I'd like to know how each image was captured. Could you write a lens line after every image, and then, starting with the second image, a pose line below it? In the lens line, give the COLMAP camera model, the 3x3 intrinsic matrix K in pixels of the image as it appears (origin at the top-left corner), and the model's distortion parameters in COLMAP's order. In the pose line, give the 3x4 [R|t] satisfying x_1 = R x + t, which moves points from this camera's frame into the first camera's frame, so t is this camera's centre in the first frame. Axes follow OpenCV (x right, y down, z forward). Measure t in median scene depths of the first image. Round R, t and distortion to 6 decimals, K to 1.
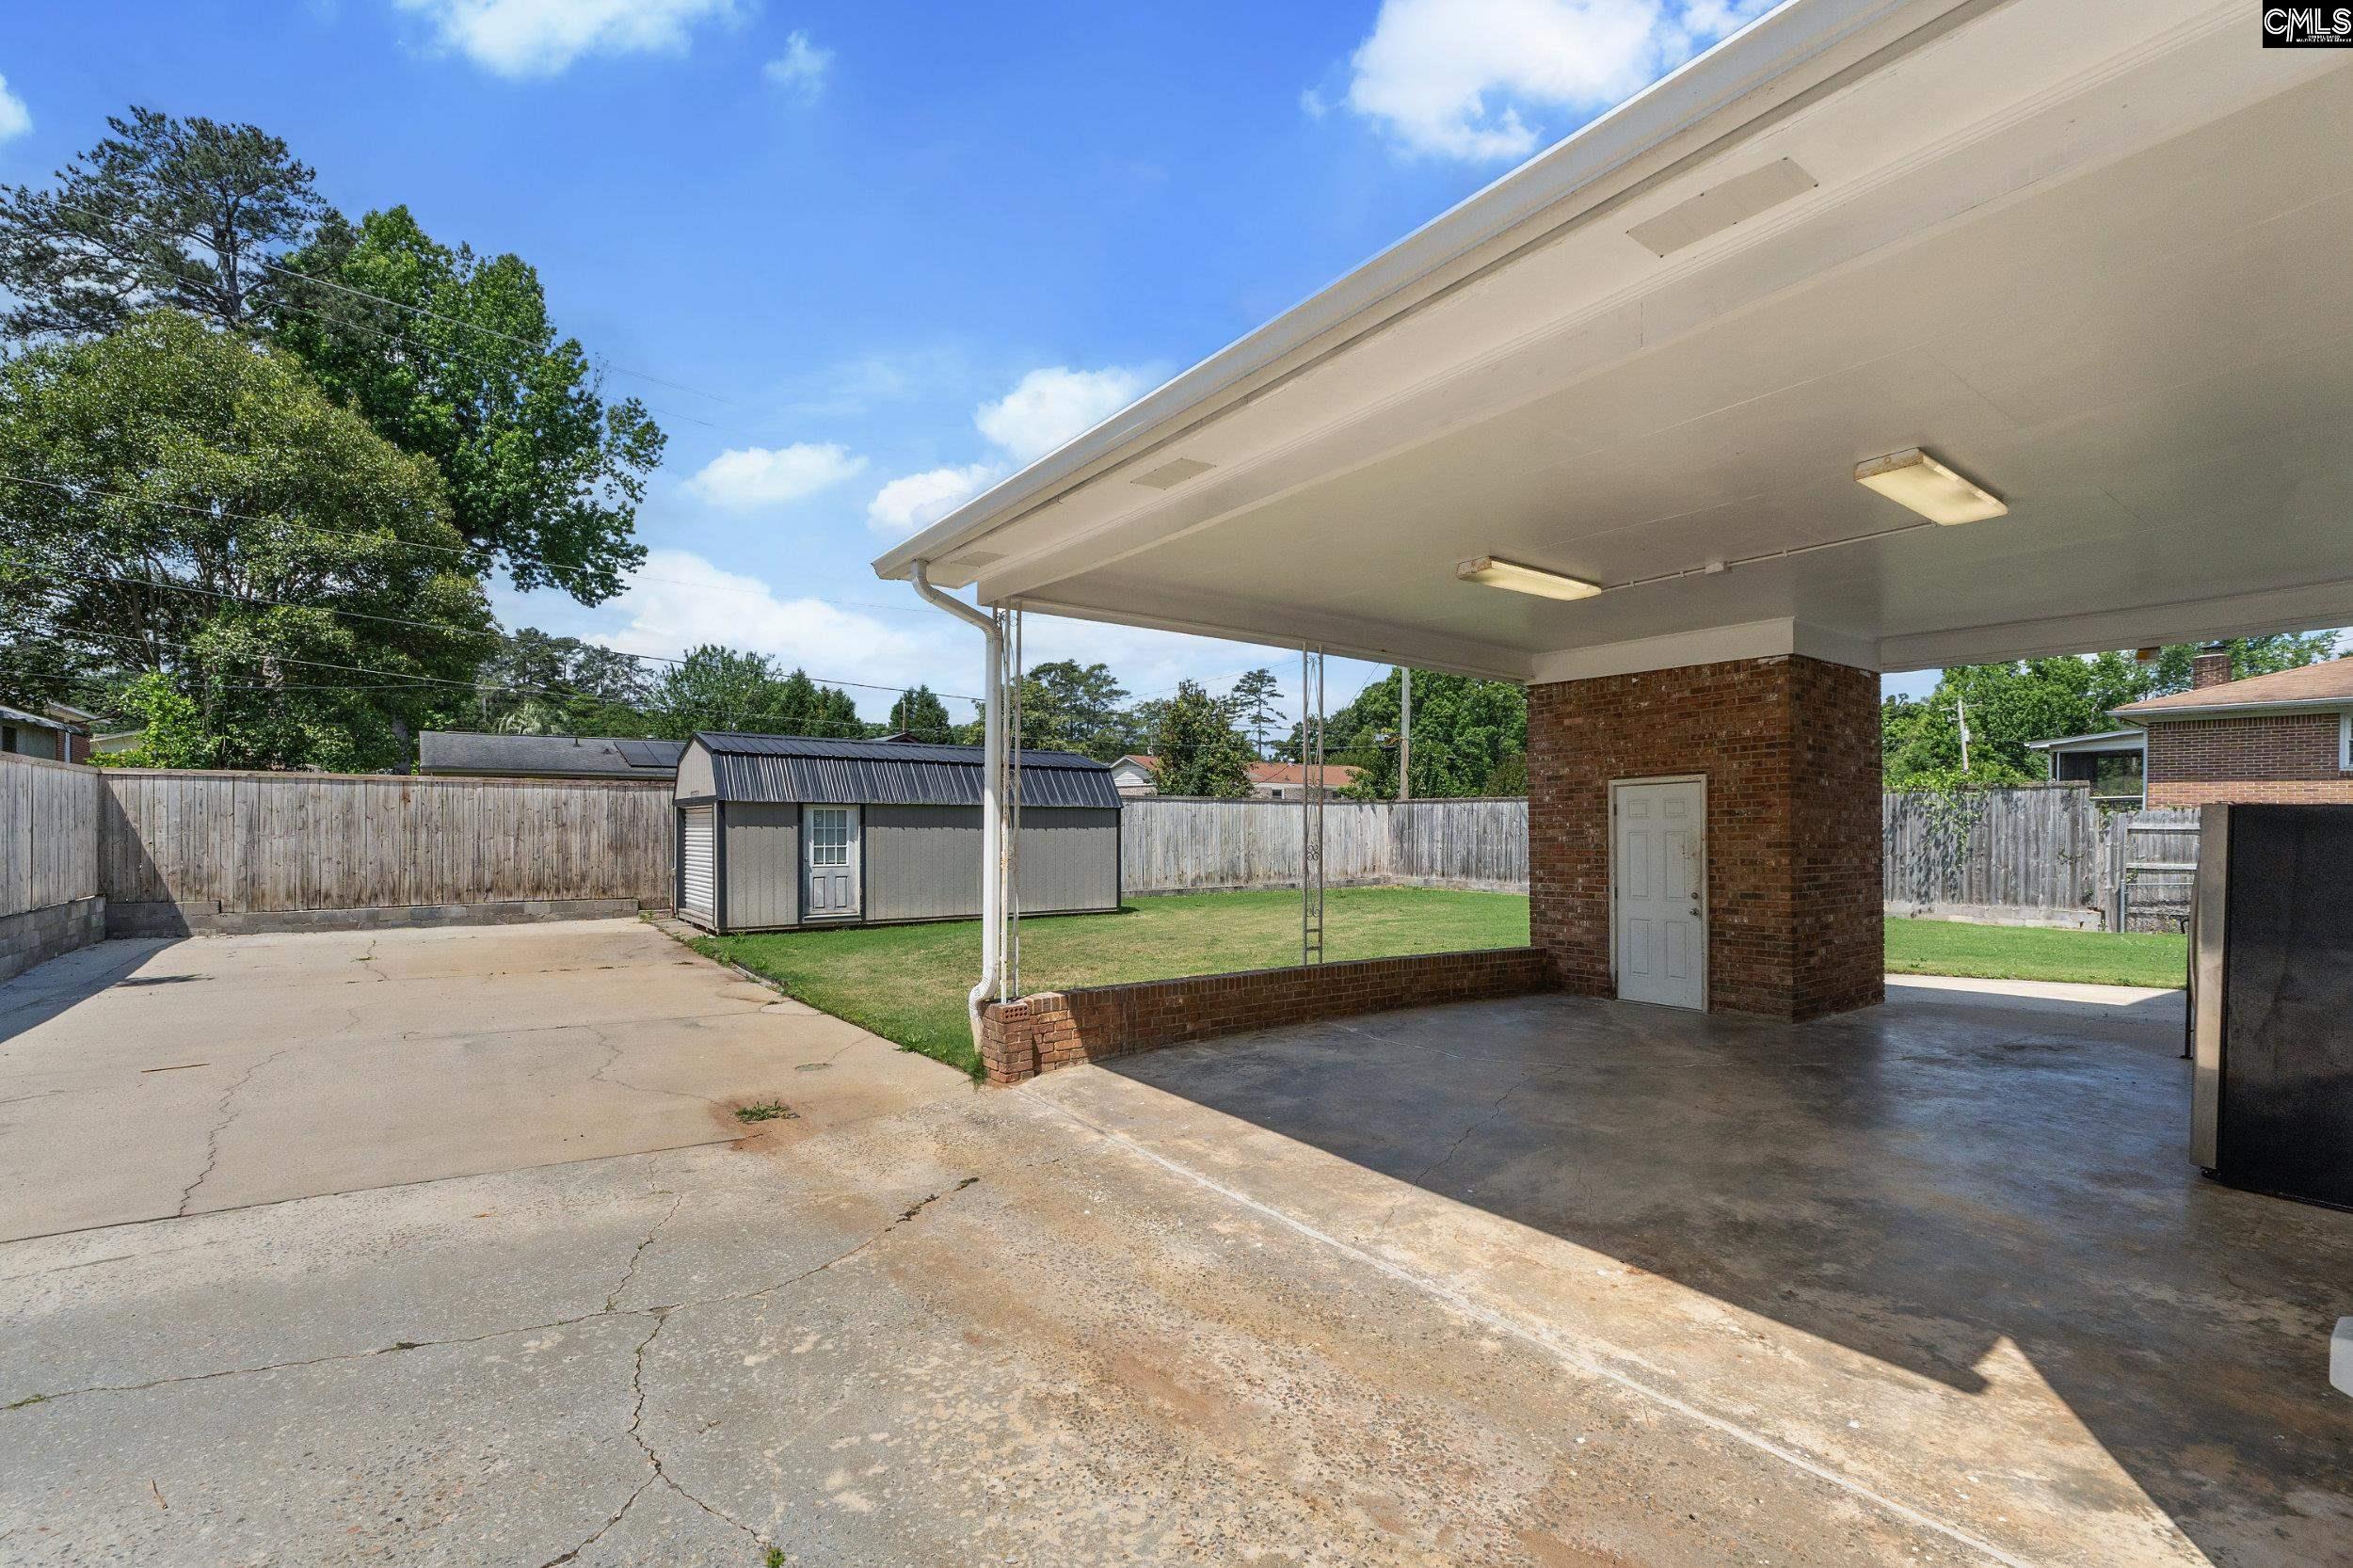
lens RADIAL K [[1004.8, 0, 1180.1], [0, 1004.8, 820.3], [0, 0, 1]] dist [0.001008, 0.000034]
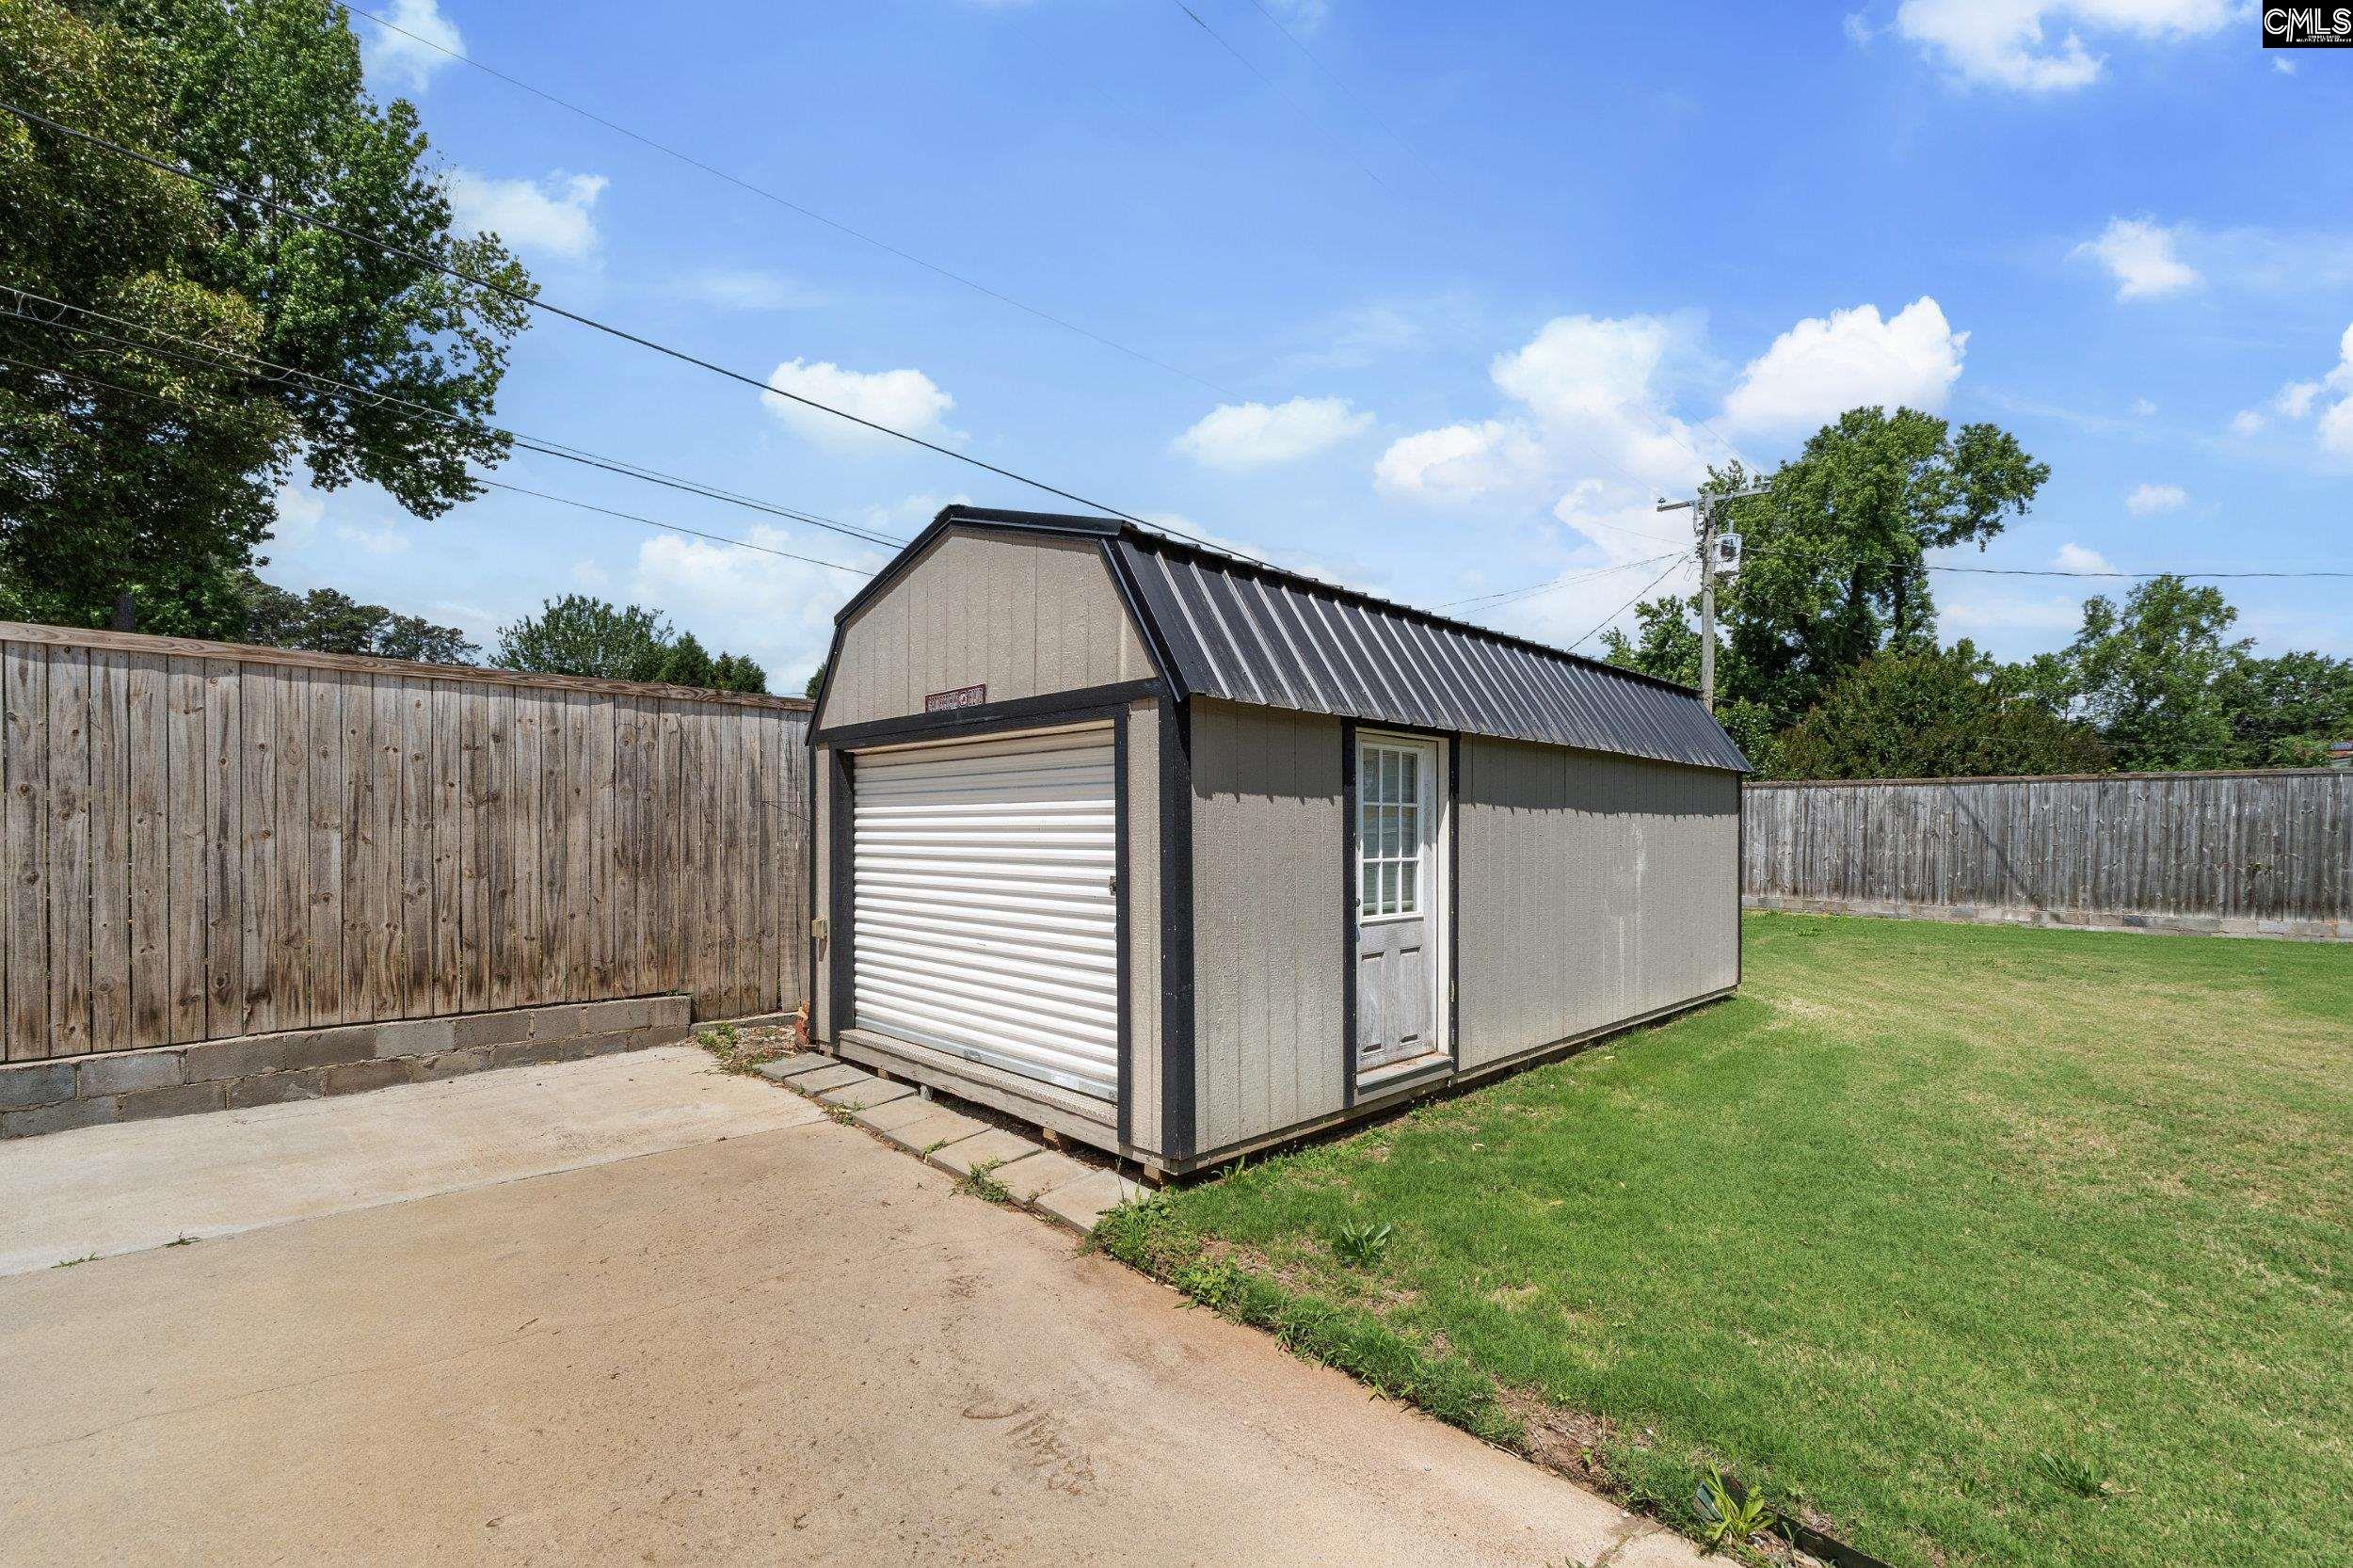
lens RADIAL K [[1009.6, 0, 1169.4], [0, 1009.6, 825.5], [0, 0, 1]] dist [0.007831, -0.006316]
pose [[0.992548, 0.002573, 0.121825, -0.400560], [-0.003084, 0.999987, 0.004000, 0.011659], [-0.121813, -0.004346, 0.992544, 0.588566]]
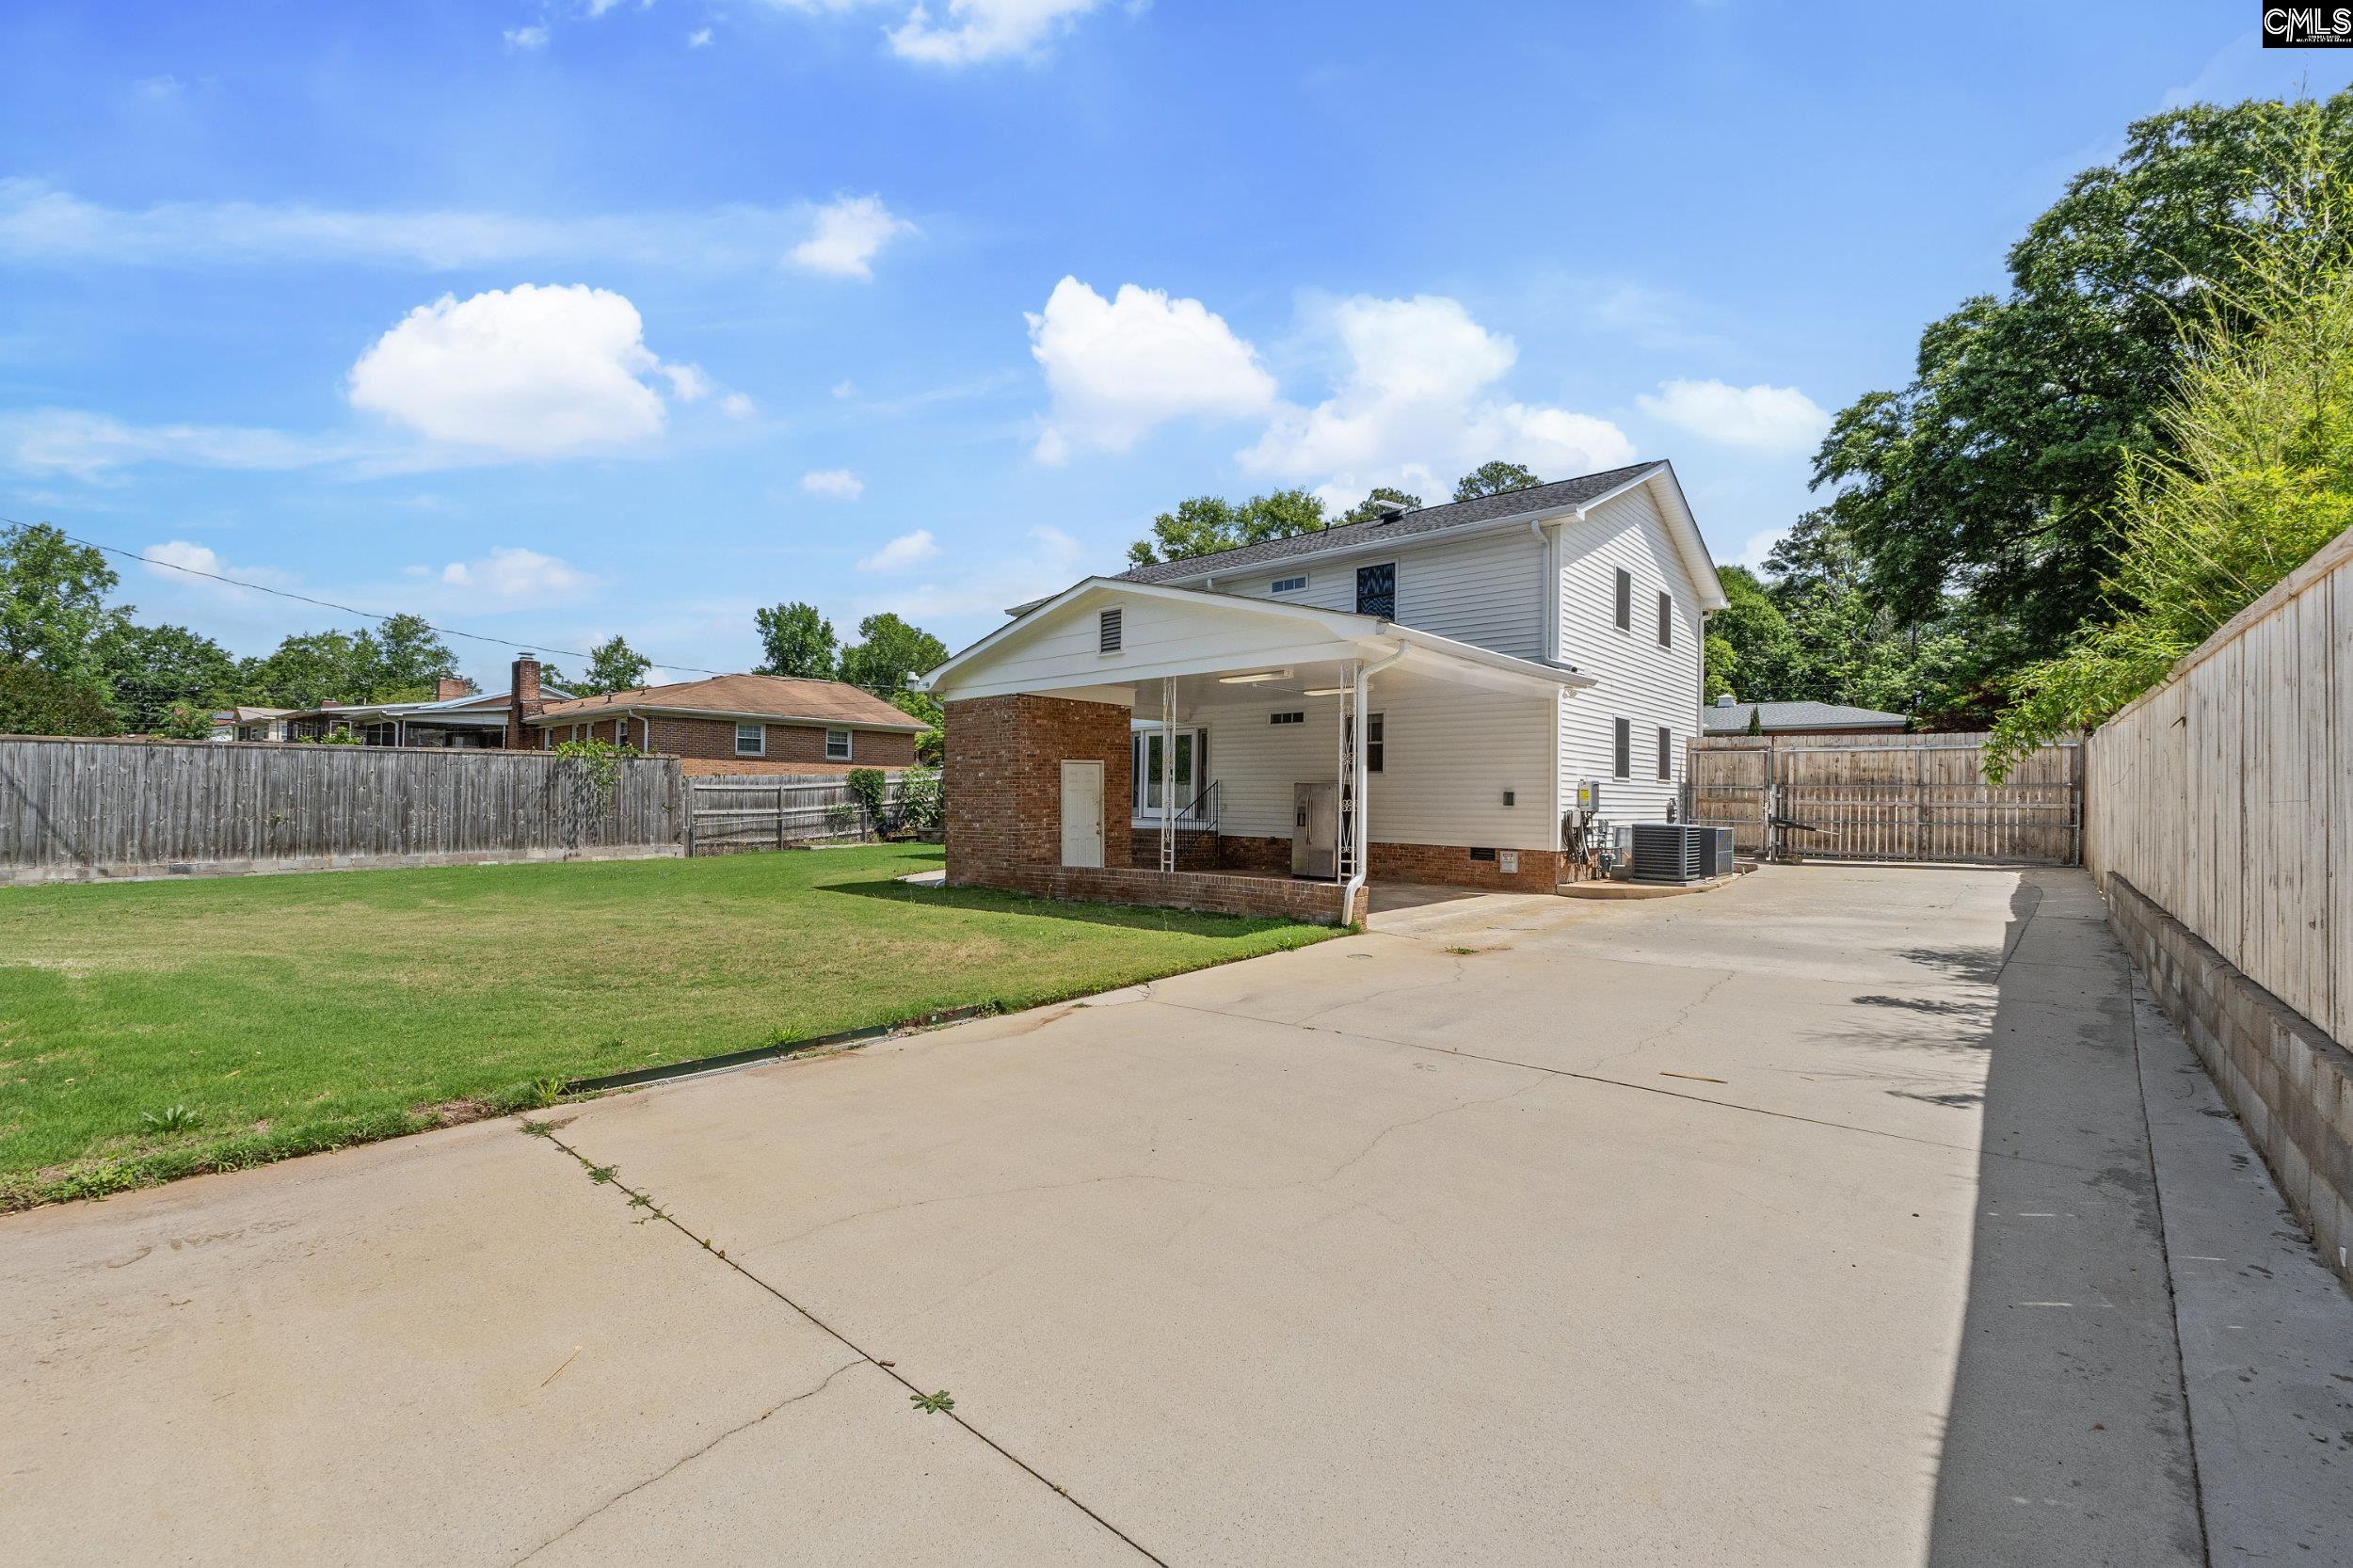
lens RADIAL K [[987.0, 0, 1176.5], [0, 987.0, 784.0], [0, 0, 1]] dist [-0.001260, -0.000052]
pose [[-0.203459, 0.007866, 0.979052, -0.637646], [-0.012536, 0.999865, -0.010638, 0.008536], [-0.979003, -0.014438, -0.203333, 0.585142]]
